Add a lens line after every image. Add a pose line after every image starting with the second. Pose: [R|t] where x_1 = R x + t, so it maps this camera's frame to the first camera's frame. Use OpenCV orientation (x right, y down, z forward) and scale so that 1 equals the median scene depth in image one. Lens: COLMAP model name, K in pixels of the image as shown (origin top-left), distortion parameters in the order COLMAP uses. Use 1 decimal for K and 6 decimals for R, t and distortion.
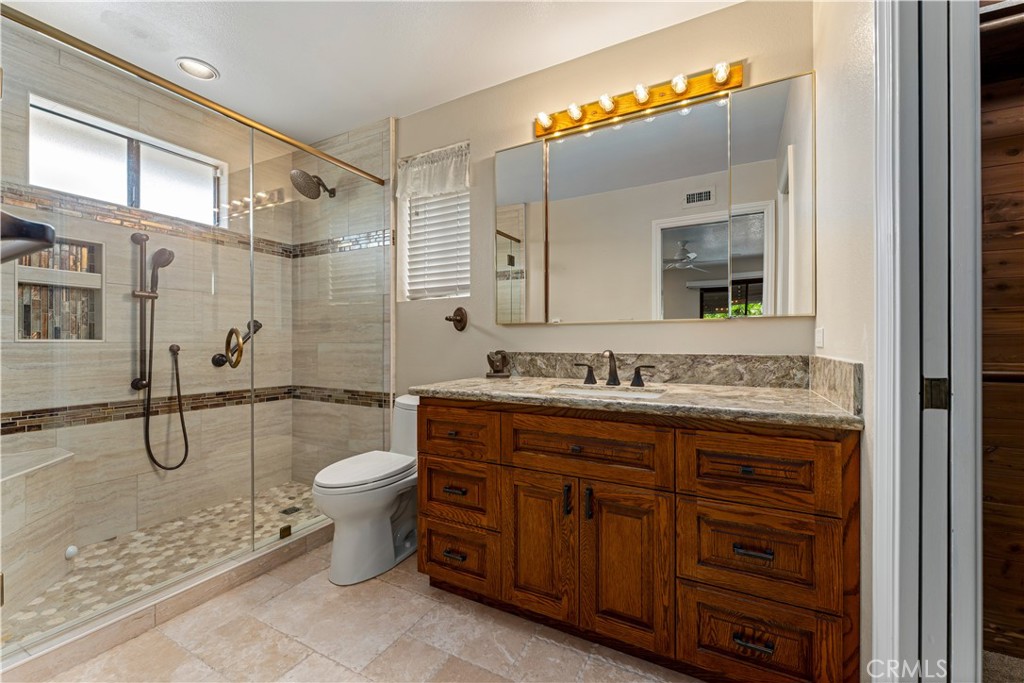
lens RADIAL K [[423.3, 0, 512.0], [0, 423.3, 341.5], [0, 0, 1]] dist [0.000148, 0.000005]
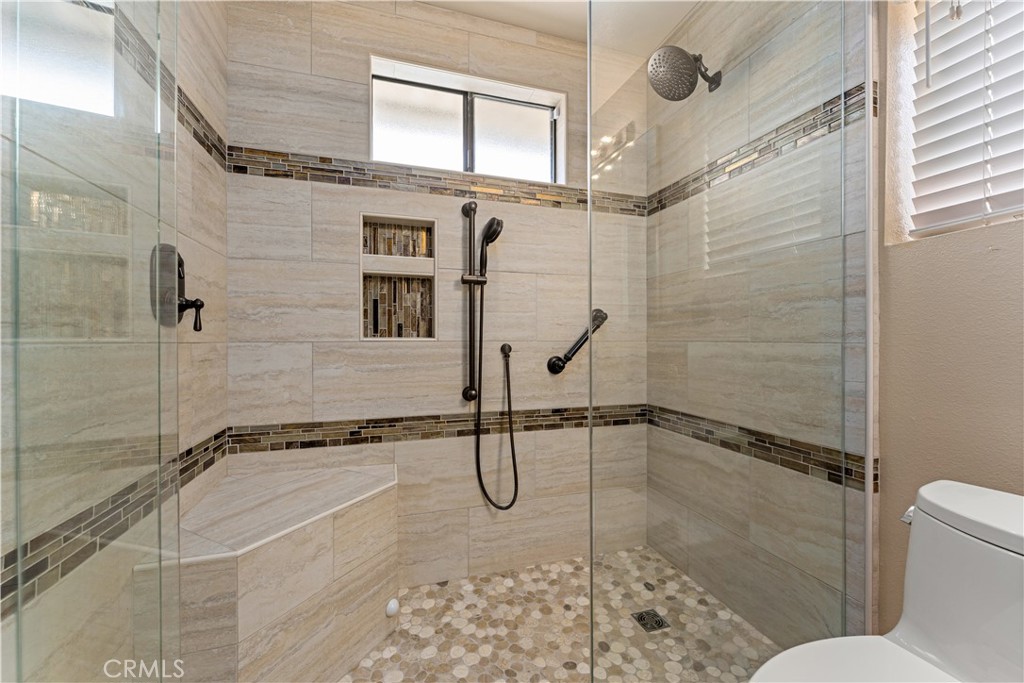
lens RADIAL K [[400.1, 0, 512.0], [0, 400.1, 341.5], [0, 0, 1]] dist [-0.000222, -0.000017]
pose [[0.717279, 0.001875, -0.696783, -0.285518], [0.003237, 0.999977, 0.006023, -0.001067], [0.696778, -0.006576, 0.717256, 0.488909]]
